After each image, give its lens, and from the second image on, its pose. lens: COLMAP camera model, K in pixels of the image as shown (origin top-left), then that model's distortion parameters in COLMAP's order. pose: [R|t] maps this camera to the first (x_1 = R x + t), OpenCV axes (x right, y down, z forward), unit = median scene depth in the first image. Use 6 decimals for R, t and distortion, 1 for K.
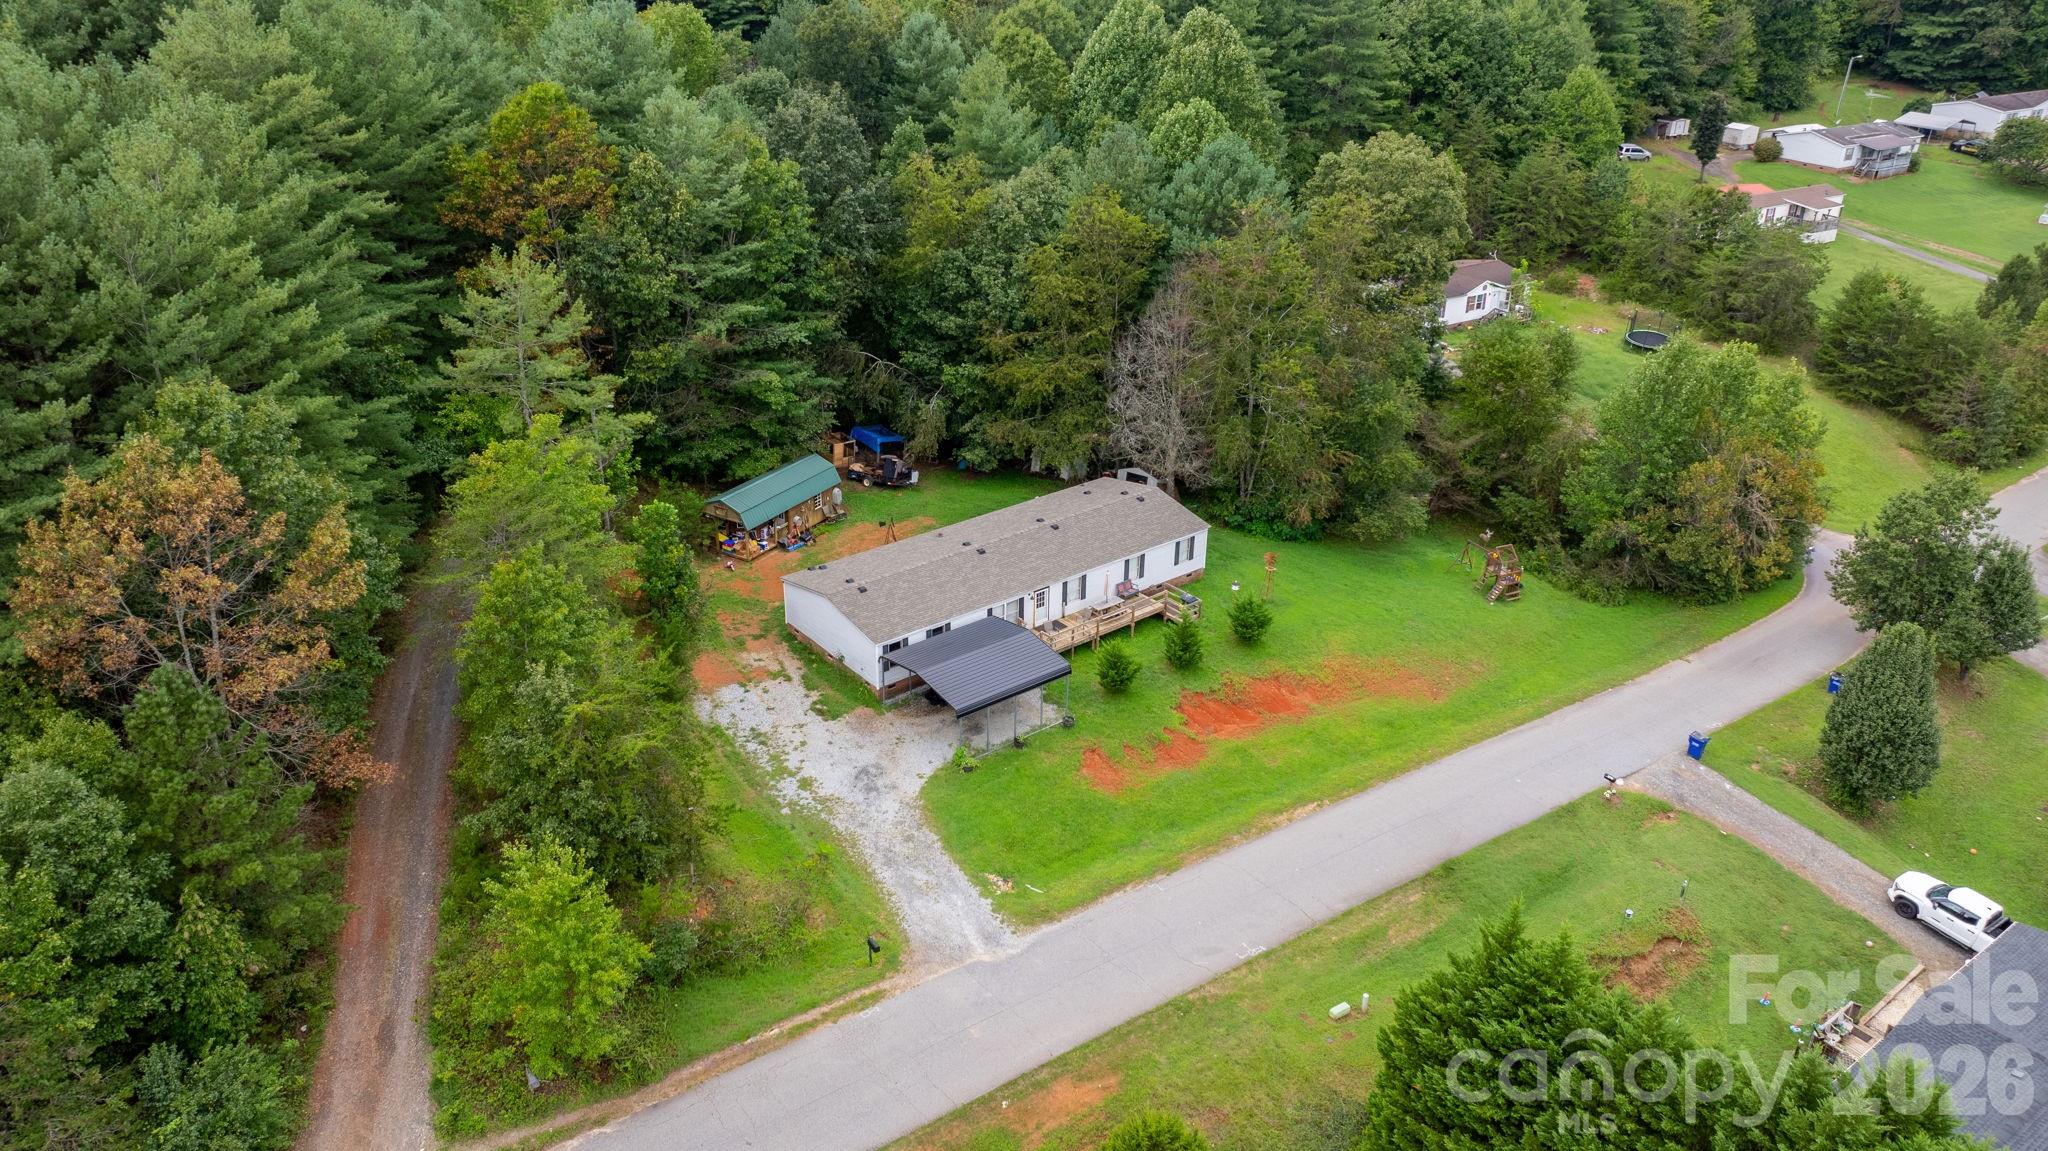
lens RADIAL K [[1428.9, 0, 1032.6], [0, 1428.9, 571.6], [0, 0, 1]] dist [-0.005165, 0.002715]
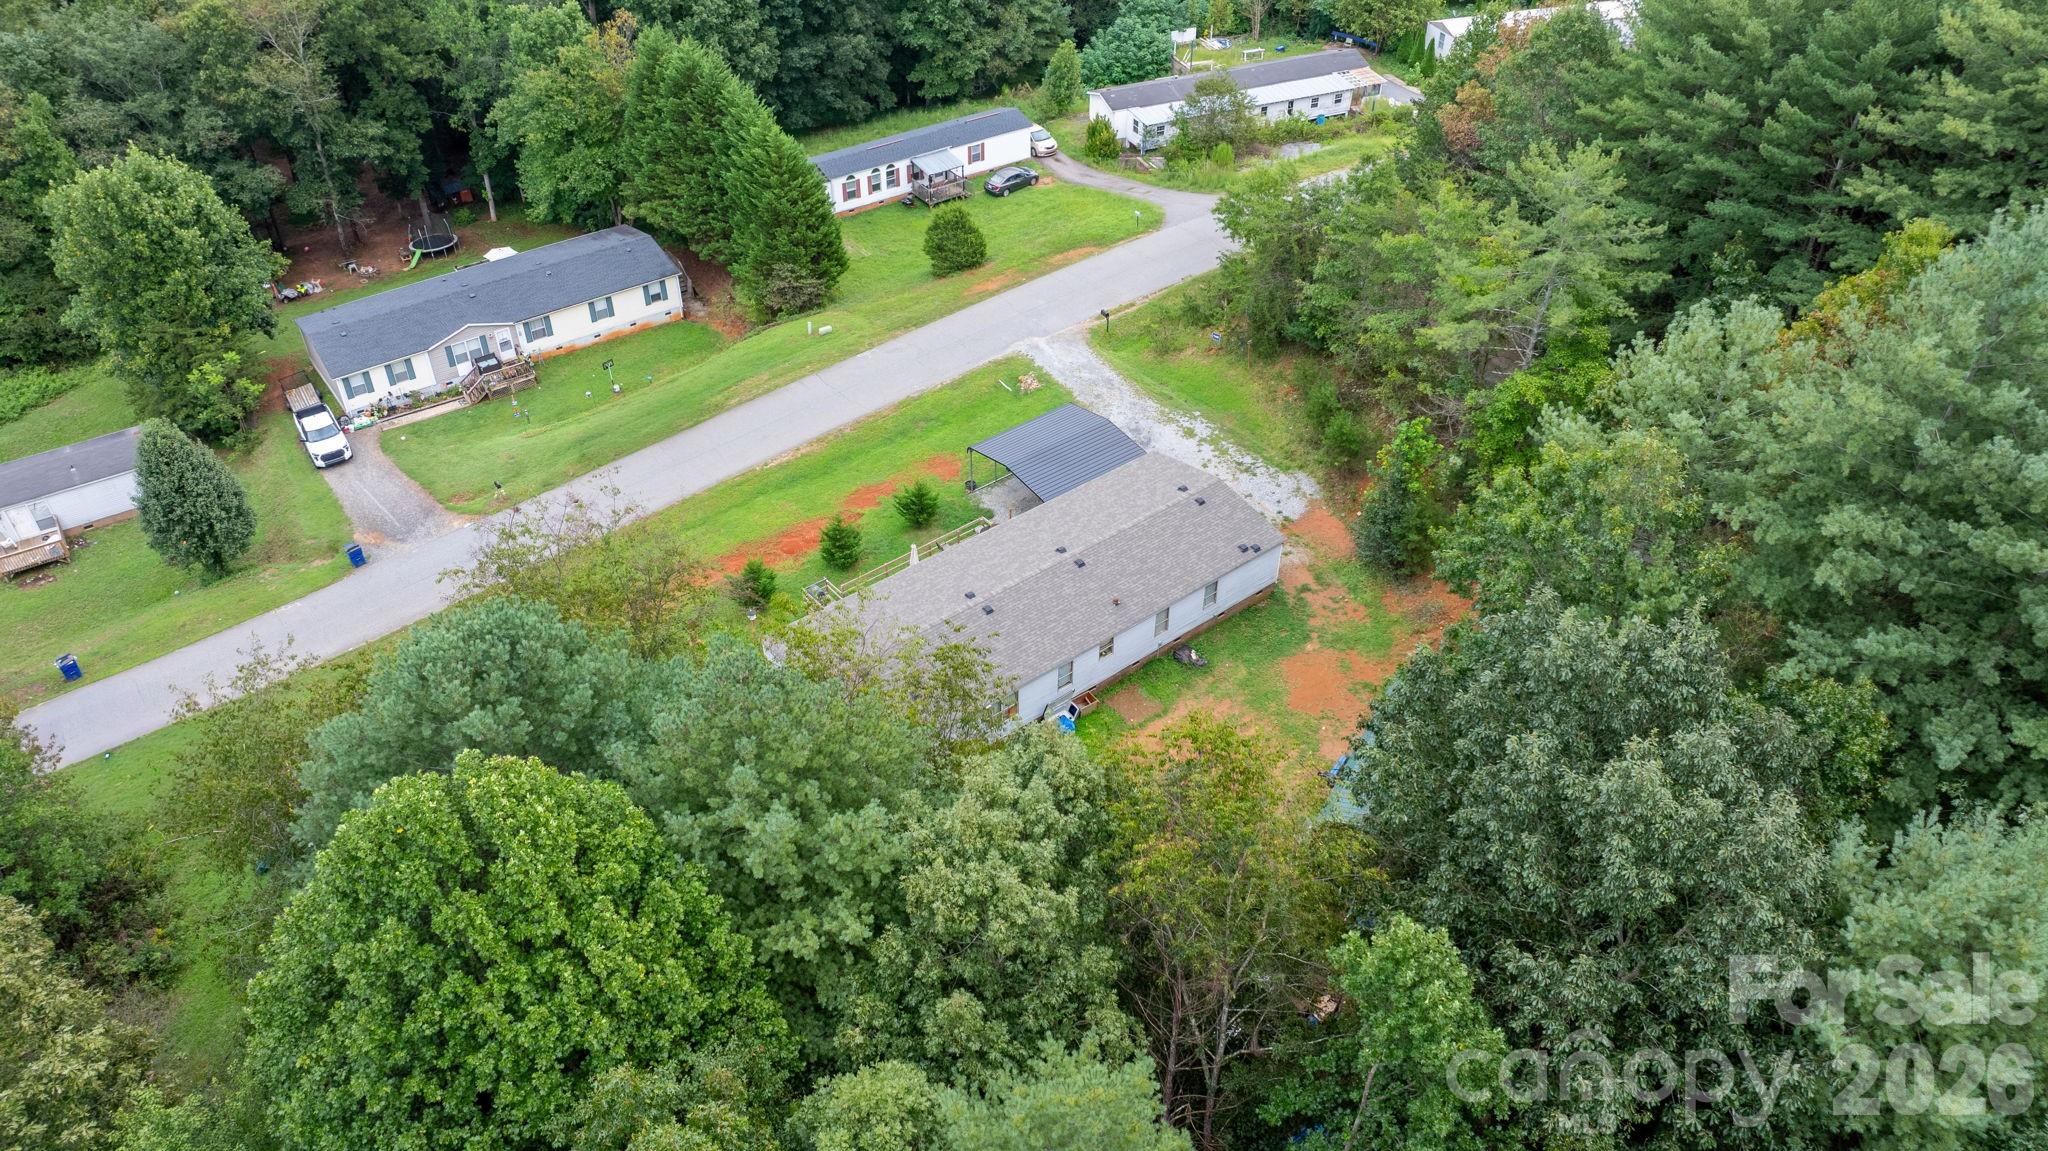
lens RADIAL K [[1424.7, 0, 1024.0], [0, 1424.7, 575.5], [0, 0, 1]] dist [-0.014379, -0.003532]
pose [[-0.999886, -0.010425, 0.010945, -0.022509], [0.005725, 0.408999, 0.912517, -0.646759], [-0.013990, 0.912475, -0.408892, 1.139773]]
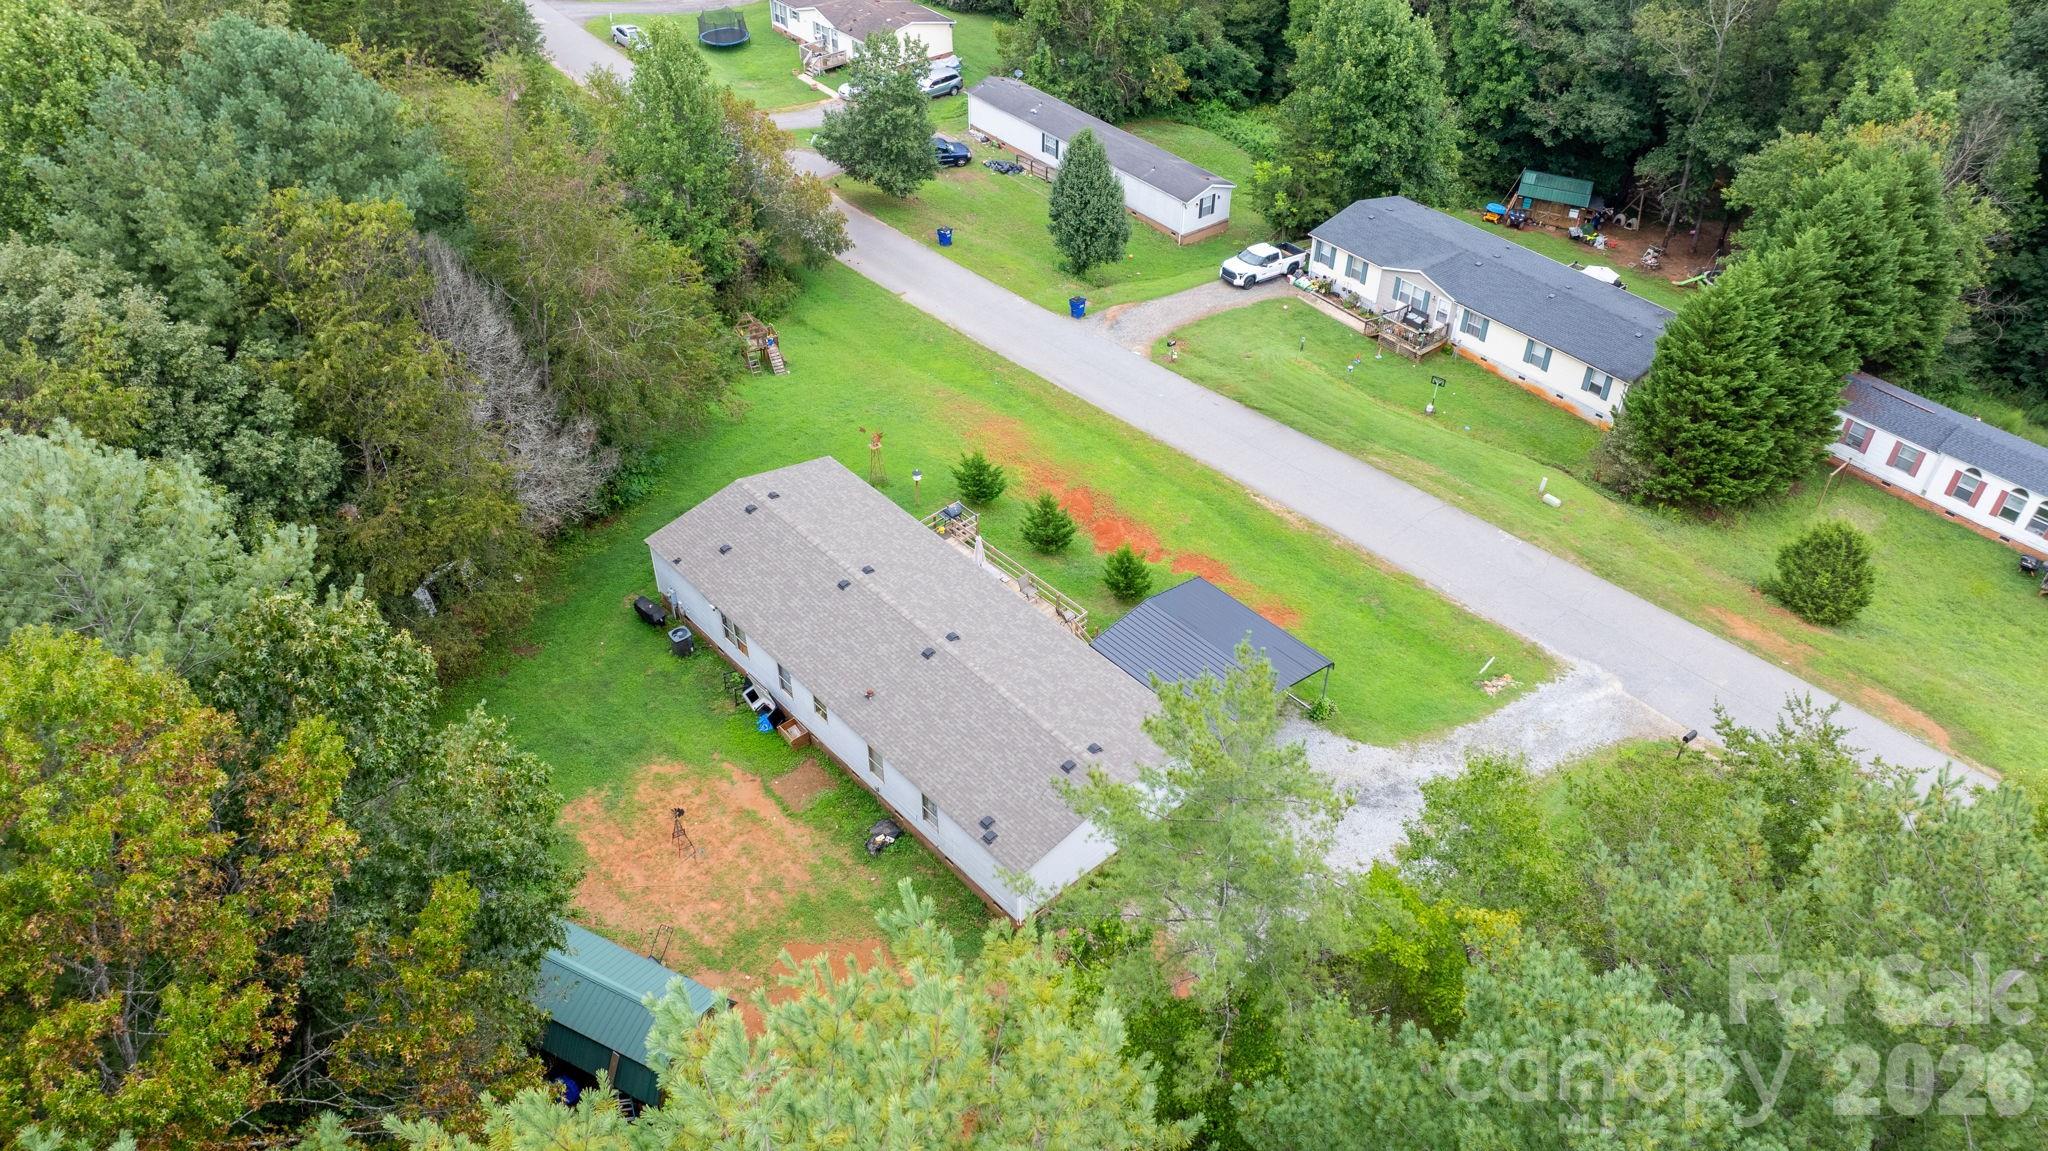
lens RADIAL K [[1428.9, 0, 1032.6], [0, 1428.9, 571.6], [0, 0, 1]] dist [-0.005165, 0.002715]
pose [[-0.055751, -0.634229, 0.771133, -0.462418], [0.427430, 0.682824, 0.592500, -0.352880], [-0.902328, 0.362637, 0.233020, 0.666420]]
